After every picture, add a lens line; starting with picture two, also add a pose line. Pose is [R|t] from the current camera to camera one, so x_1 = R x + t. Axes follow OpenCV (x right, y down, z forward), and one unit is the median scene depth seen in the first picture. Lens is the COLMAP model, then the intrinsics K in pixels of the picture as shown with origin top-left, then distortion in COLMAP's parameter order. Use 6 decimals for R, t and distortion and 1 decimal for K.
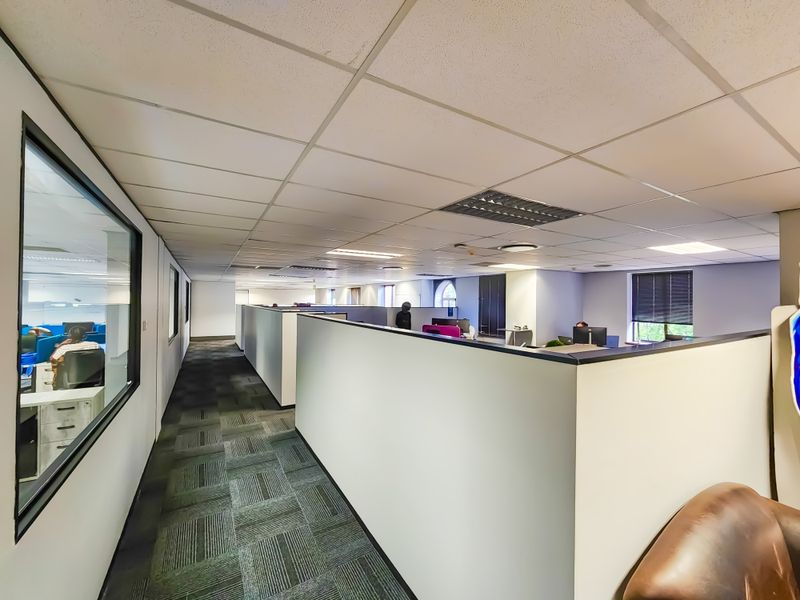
lens RADIAL K [[326.6, 0, 399.9], [0, 326.6, 299.5], [0, 0, 1]] dist [-0.001655, -0.000675]
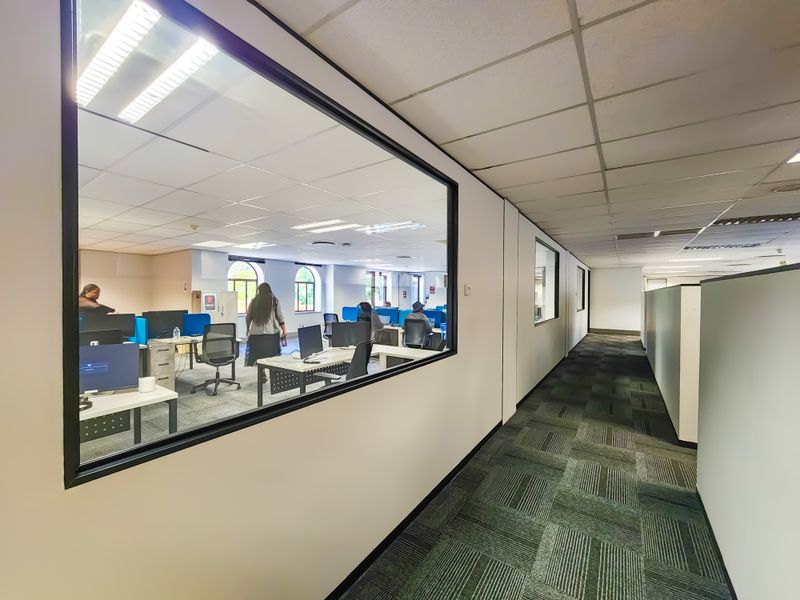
lens RADIAL K [[326.6, 0, 401.1], [0, 326.6, 297.7], [0, 0, 1]] dist [-0.001655, -0.000675]
pose [[0.420853, 0.003490, -0.907122, -0.031026], [0.001664, 0.999988, 0.004619, 0.063087], [0.907127, -0.003453, 0.420843, 0.301998]]
